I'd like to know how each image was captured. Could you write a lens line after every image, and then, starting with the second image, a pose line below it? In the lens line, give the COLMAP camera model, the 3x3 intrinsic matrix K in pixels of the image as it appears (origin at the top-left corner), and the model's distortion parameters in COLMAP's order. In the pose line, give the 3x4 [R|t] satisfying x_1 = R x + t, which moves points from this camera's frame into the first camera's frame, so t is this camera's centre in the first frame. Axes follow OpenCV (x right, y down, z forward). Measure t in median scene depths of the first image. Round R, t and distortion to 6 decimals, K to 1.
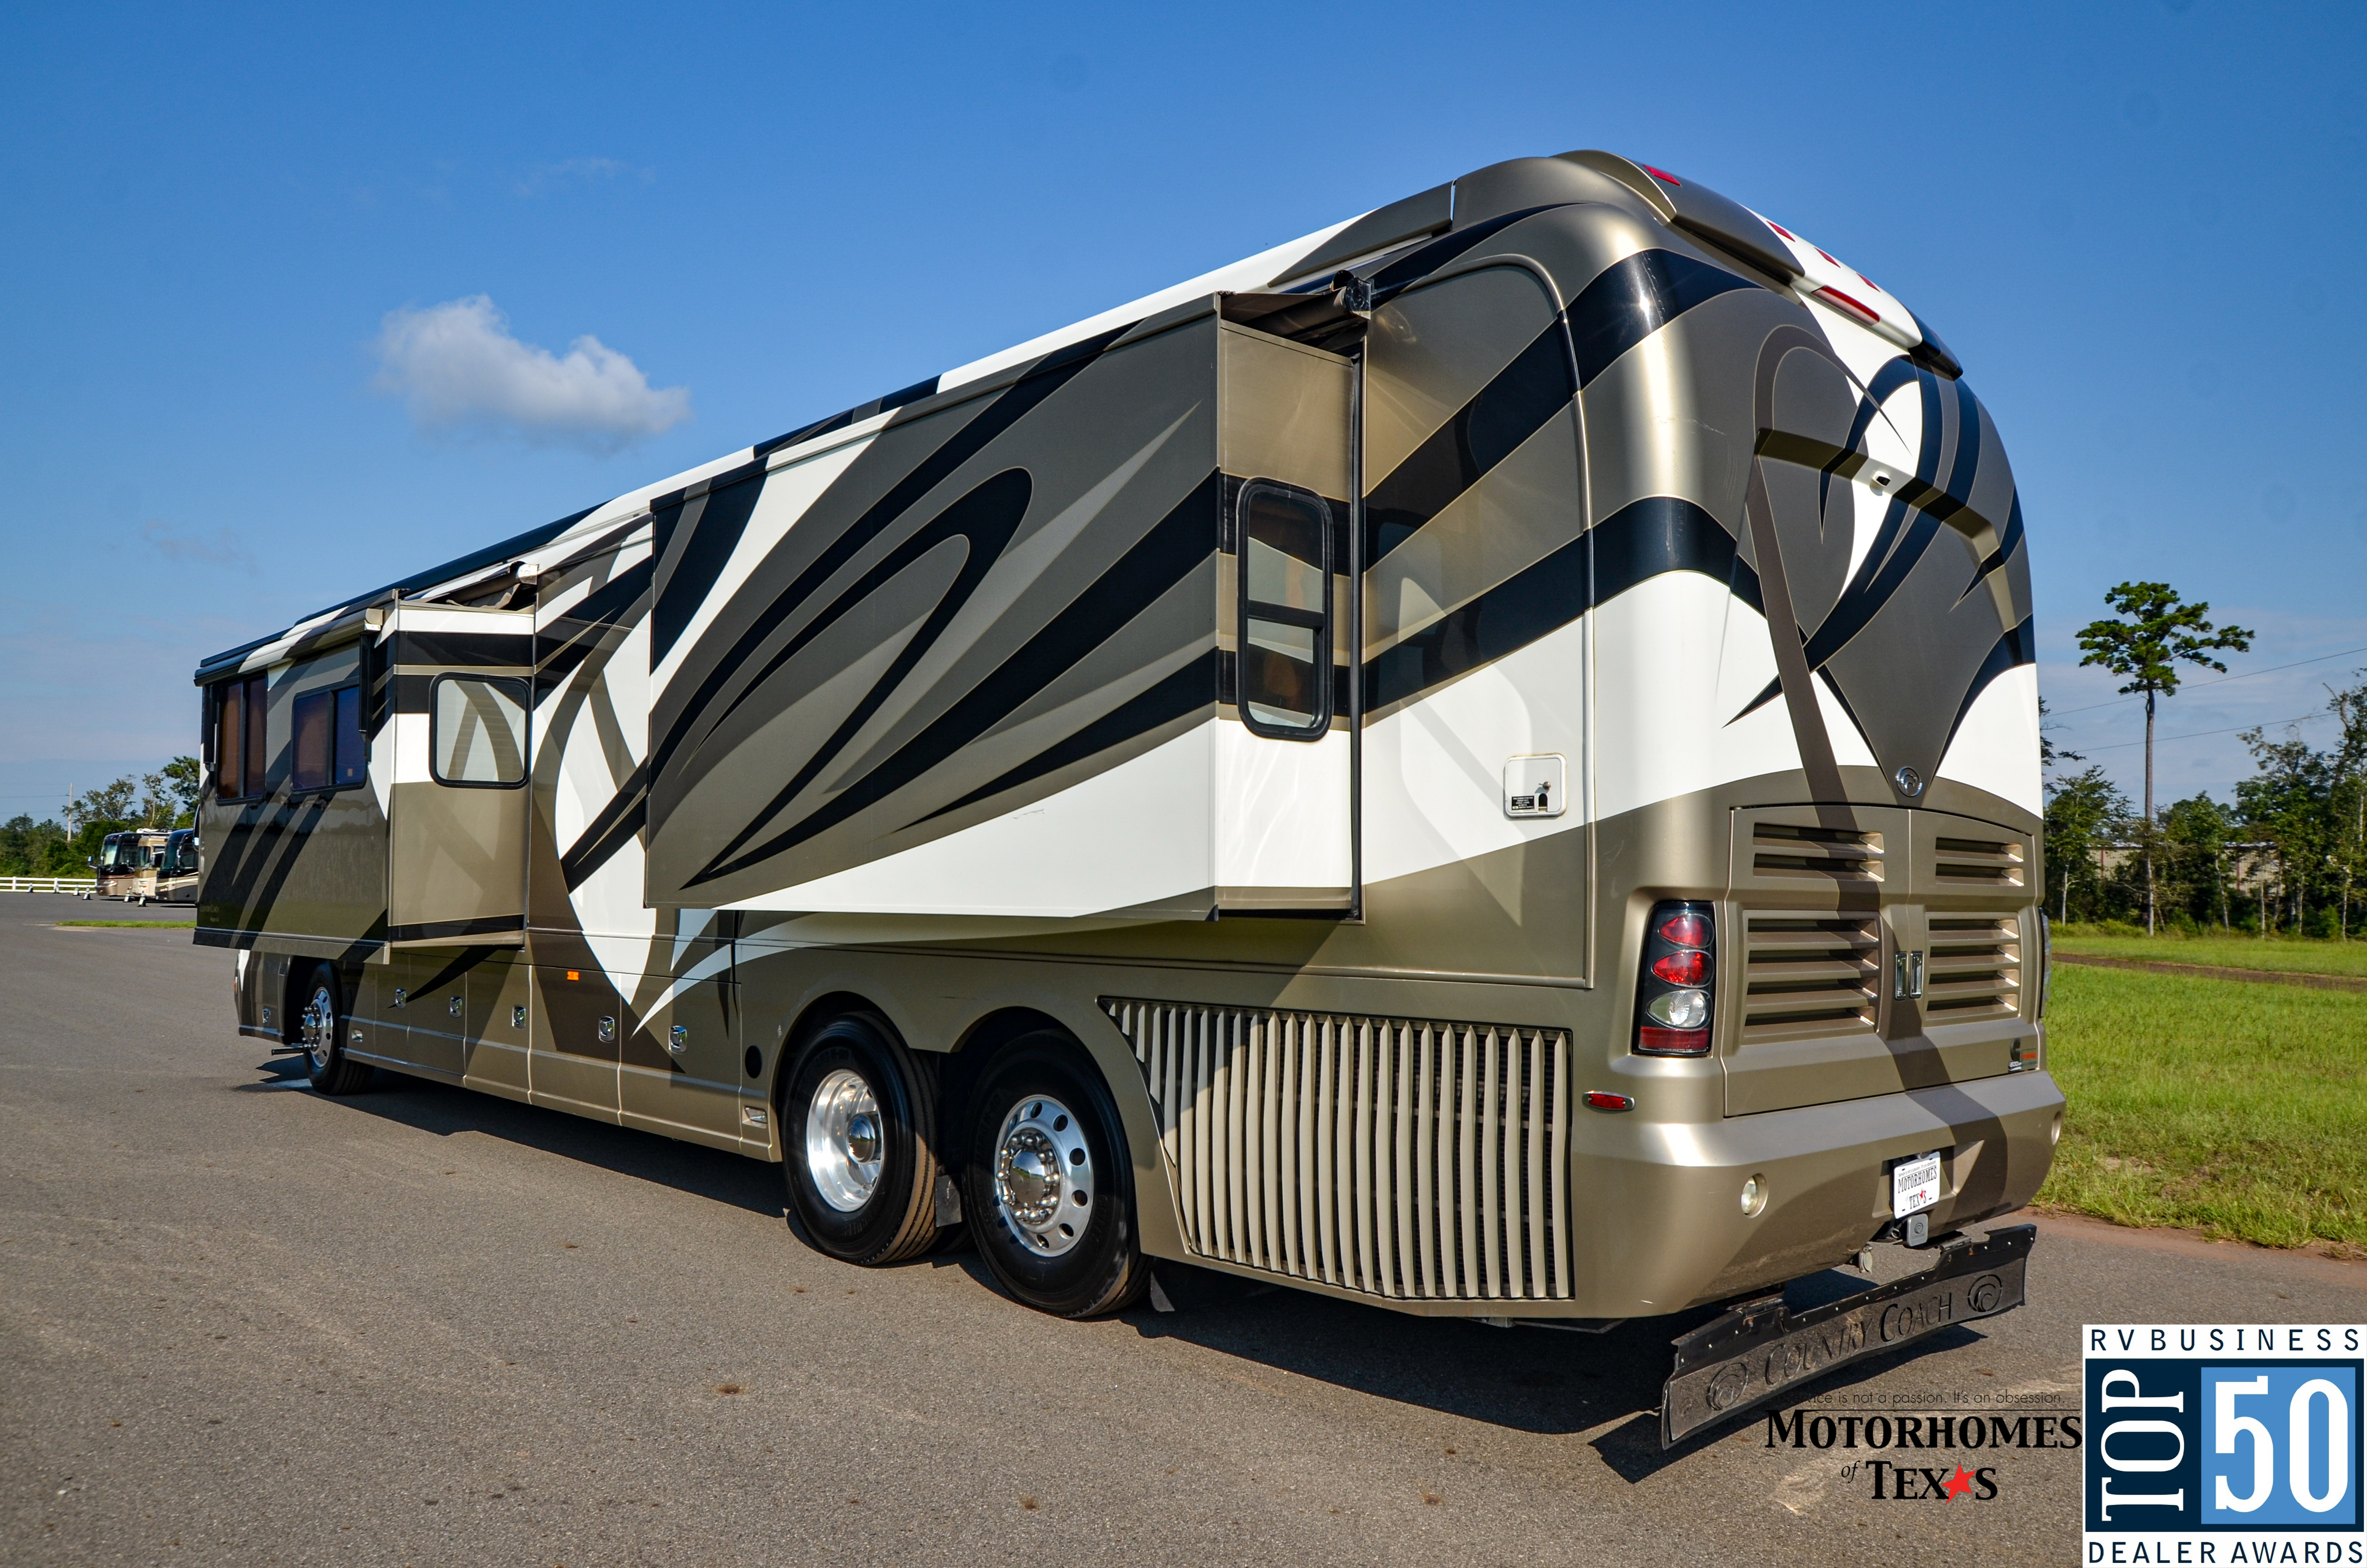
lens RADIAL K [[1630.0, 0, 1186.3], [0, 1630.0, 784.3], [0, 0, 1]] dist [0.007385, -0.005148]
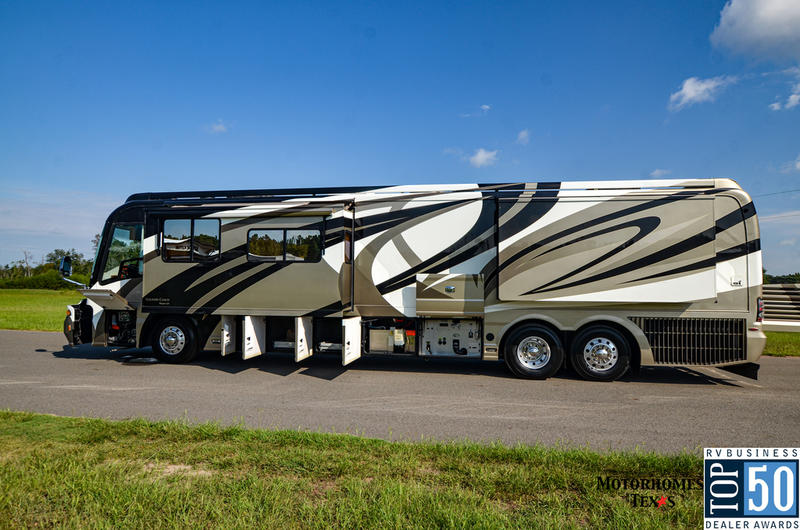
lens RADIAL K [[475.2, 0, 394.7], [0, 475.2, 265.5], [0, 0, 1]] dist [-0.010592, -0.002551]
pose [[0.798448, 0.028911, 0.601369, -1.622963], [-0.044204, 0.998966, 0.010665, -0.015941], [-0.600439, -0.035098, 0.798900, 0.270794]]
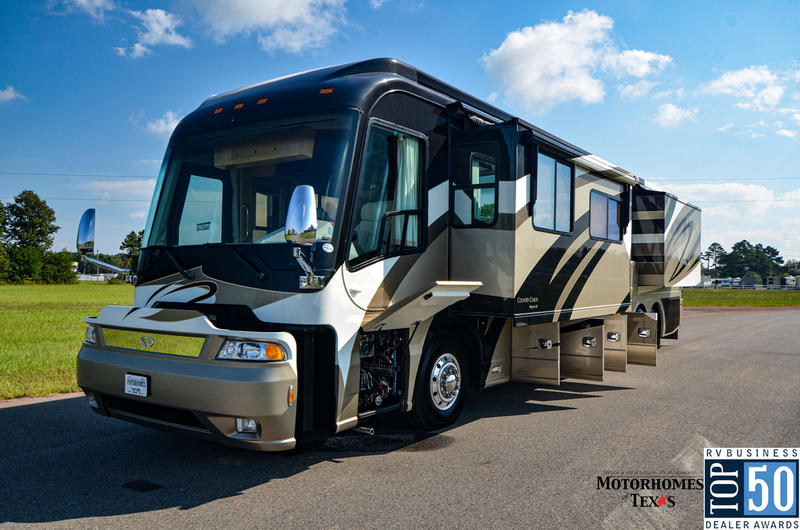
lens RADIAL K [[651.0, 0, 407.2], [0, 651.0, 268.8], [0, 0, 1]] dist [0.003943, 0.011498]
pose [[-0.218000, -0.001573, 0.975948, -2.432613], [-0.082549, 0.996445, -0.016833, 0.142814], [-0.972451, -0.084233, -0.217354, 2.641238]]
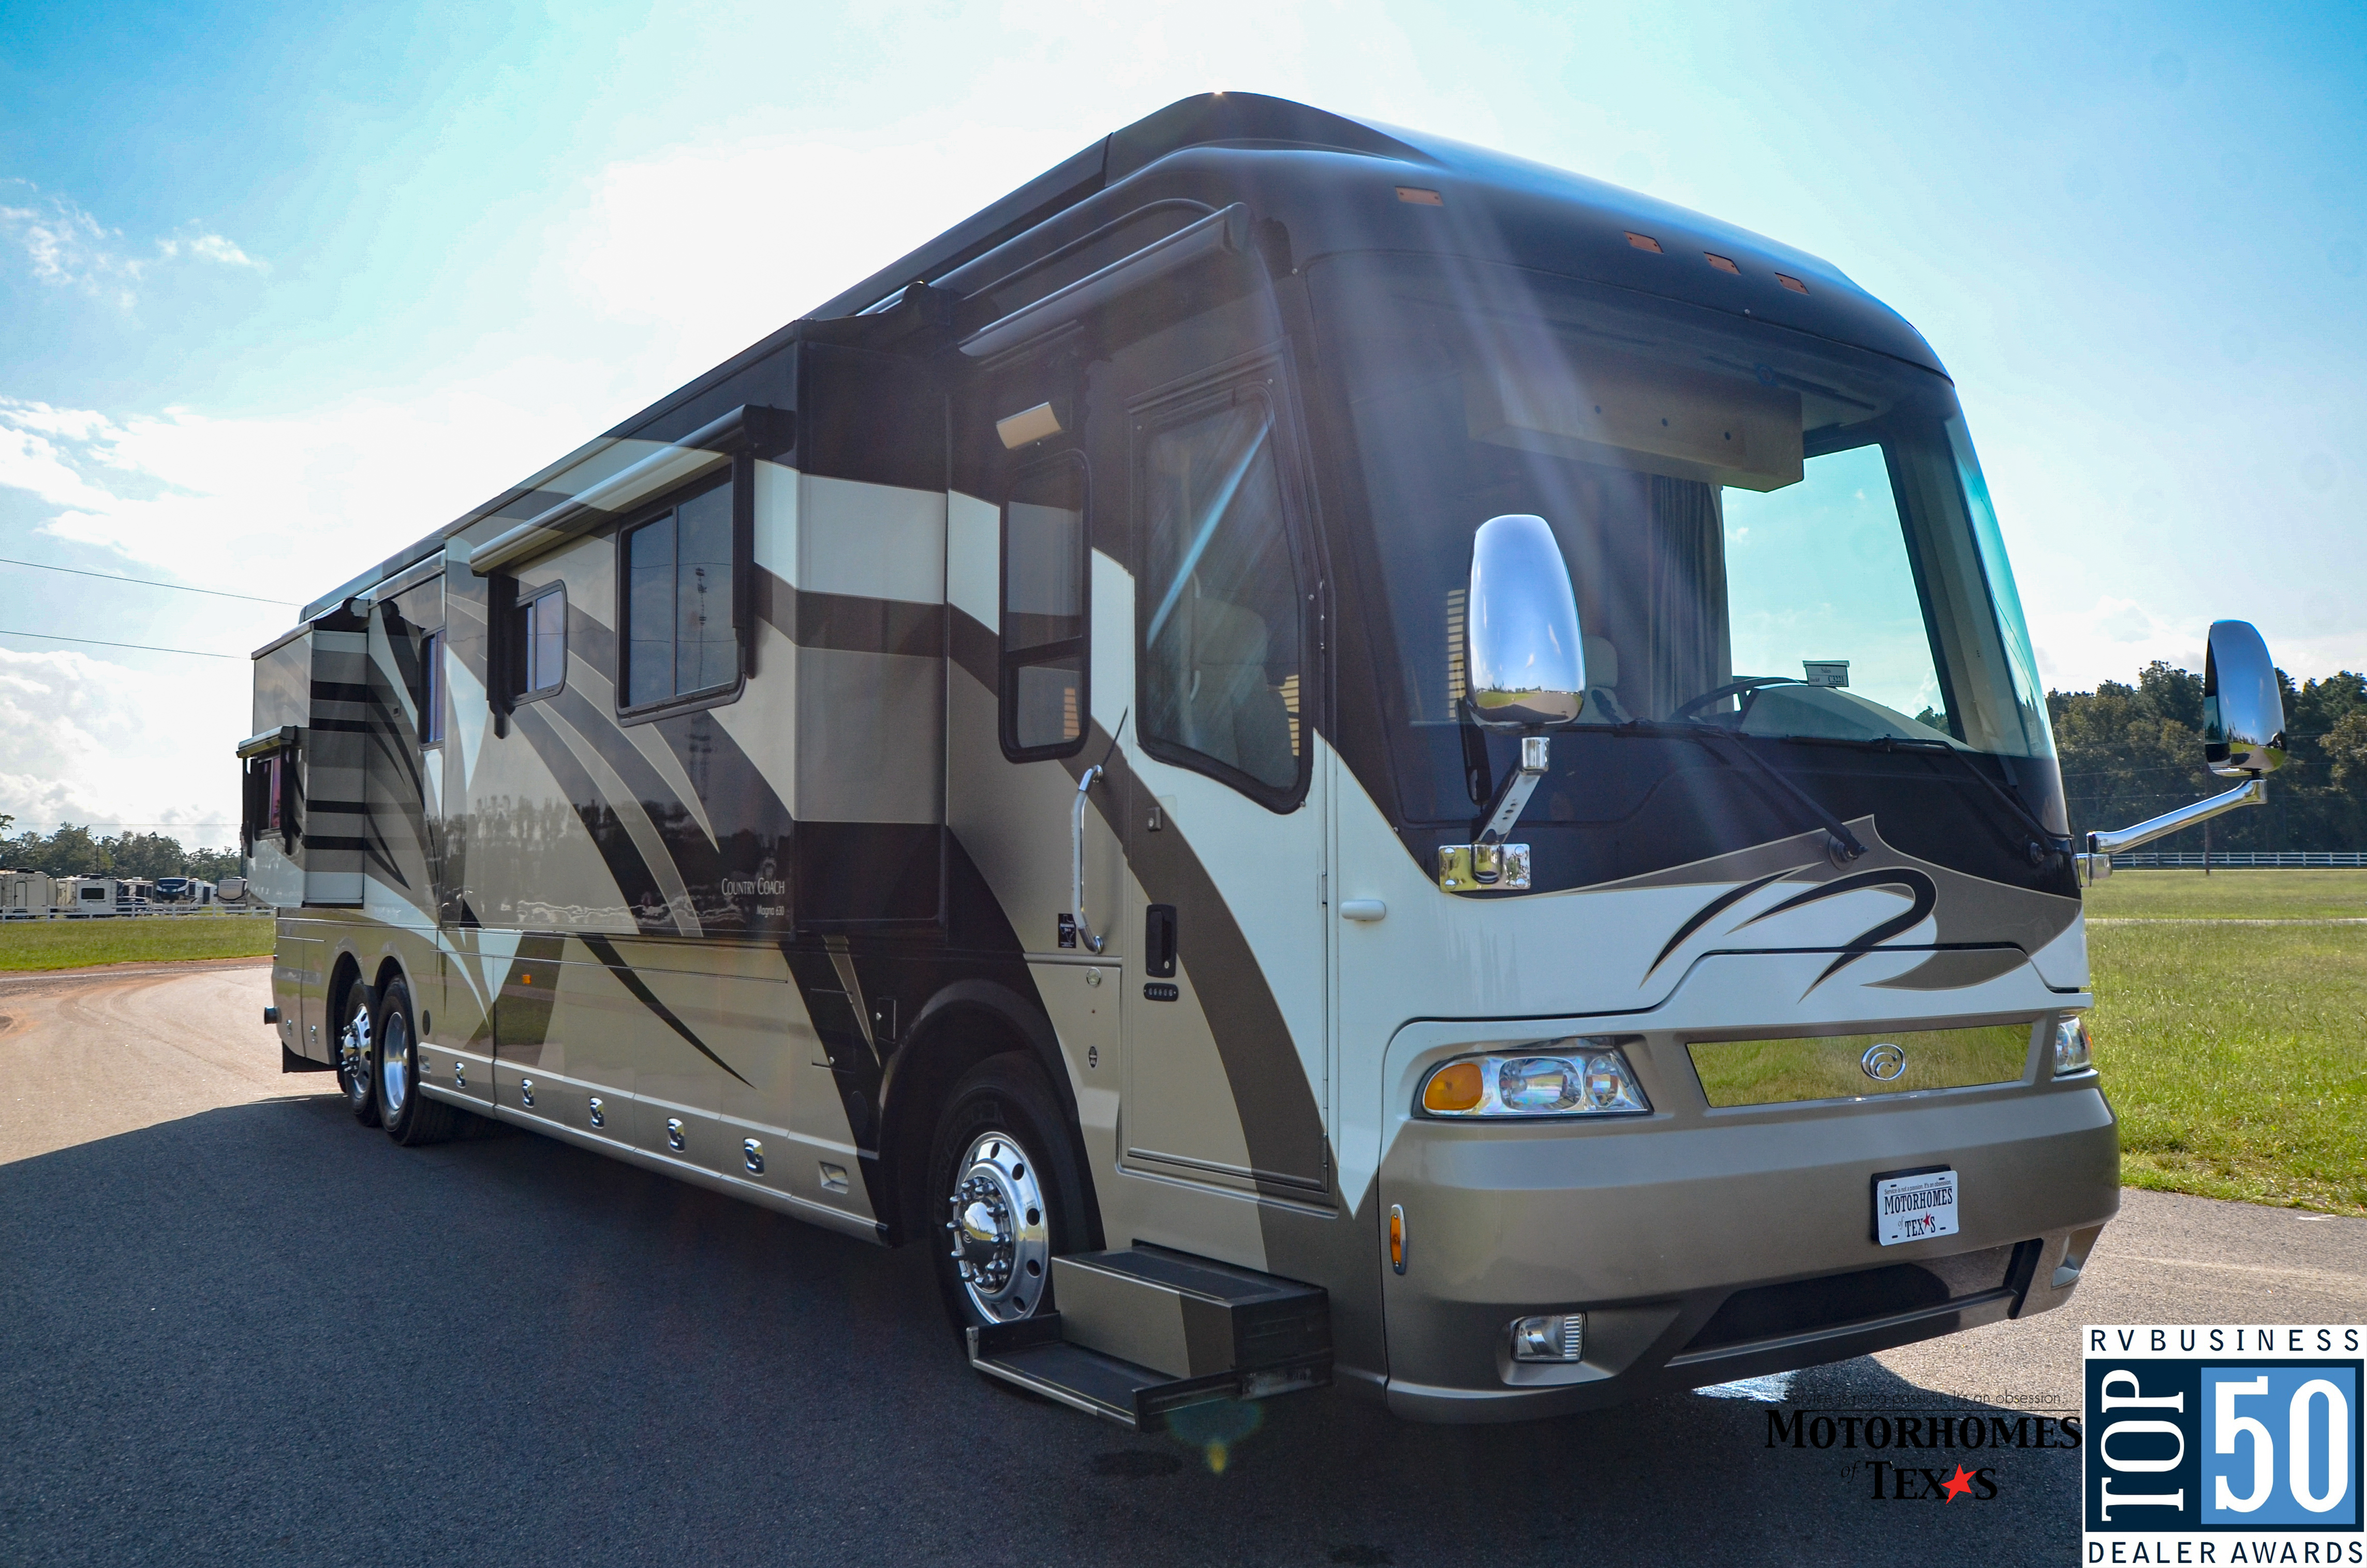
lens RADIAL K [[1945.2, 0, 1216.8], [0, 1945.2, 863.9], [0, 0, 1]] dist [-0.017031, 0.024798]
pose [[-0.991776, -0.009779, 0.127613, -1.128364], [-0.020906, 0.996063, -0.086146, 0.254754], [-0.126268, -0.088105, -0.988076, 3.659565]]
